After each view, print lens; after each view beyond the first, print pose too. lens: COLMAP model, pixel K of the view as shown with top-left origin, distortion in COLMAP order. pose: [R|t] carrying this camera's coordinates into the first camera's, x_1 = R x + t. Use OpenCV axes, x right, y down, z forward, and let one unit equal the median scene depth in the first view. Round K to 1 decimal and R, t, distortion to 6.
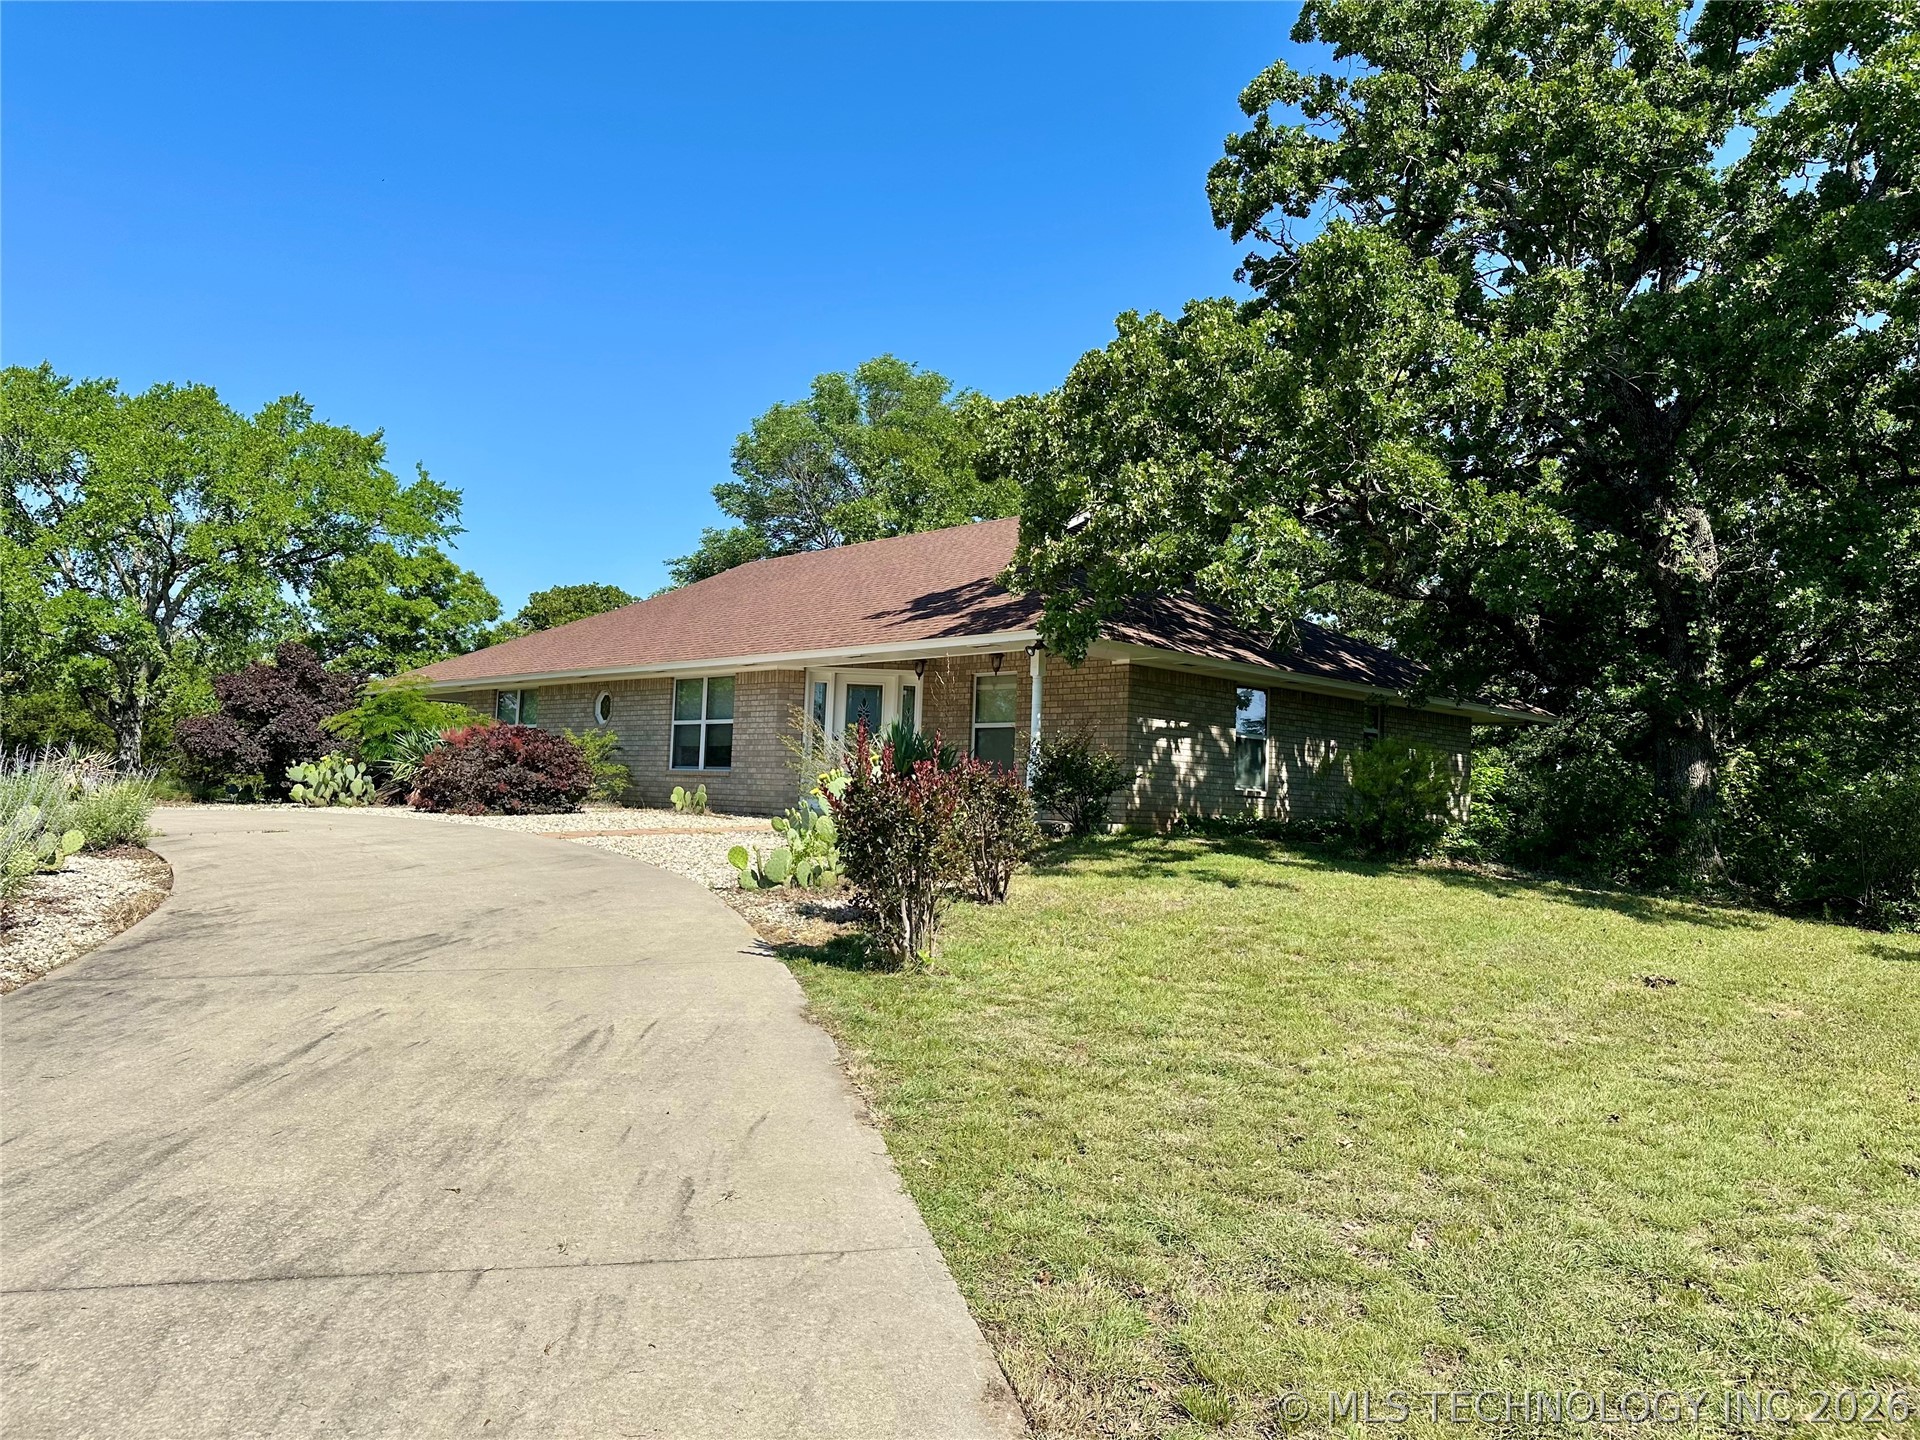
lens RADIAL K [[1352.3, 0, 951.4], [0, 1352.3, 725.9], [0, 0, 1]] dist [0.073068, -0.118761]
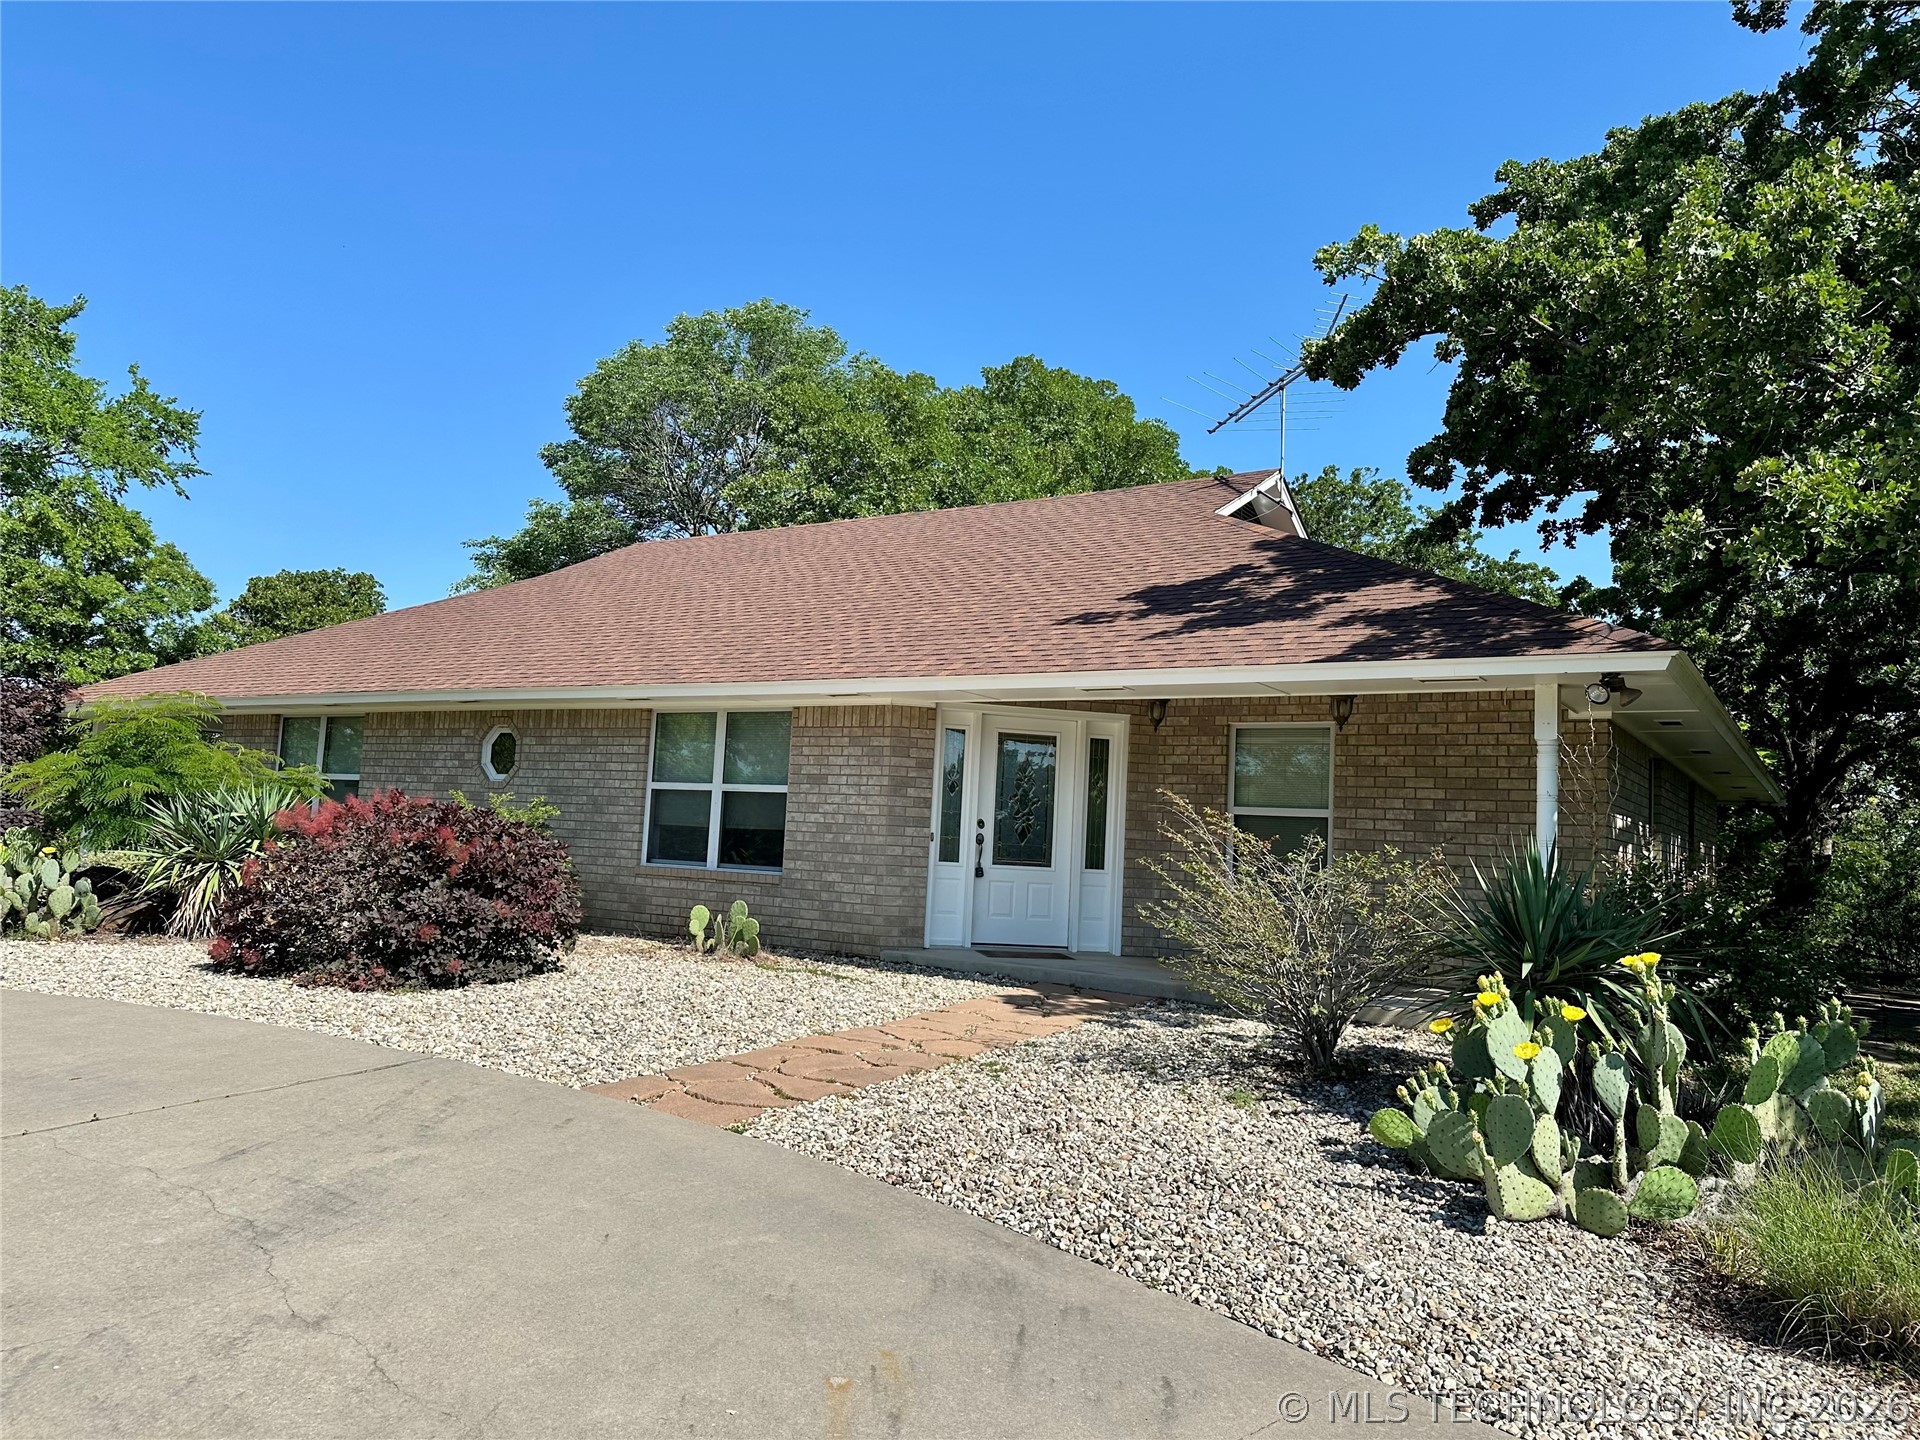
lens RADIAL K [[1352.3, 0, 951.4], [0, 1352.3, 725.9], [0, 0, 1]] dist [0.073068, -0.118761]
pose [[0.974925, 0.031157, 0.220342, -0.266219], [-0.026535, 0.999362, -0.023909, -0.022484], [-0.220946, 0.017462, 0.975130, 0.501209]]
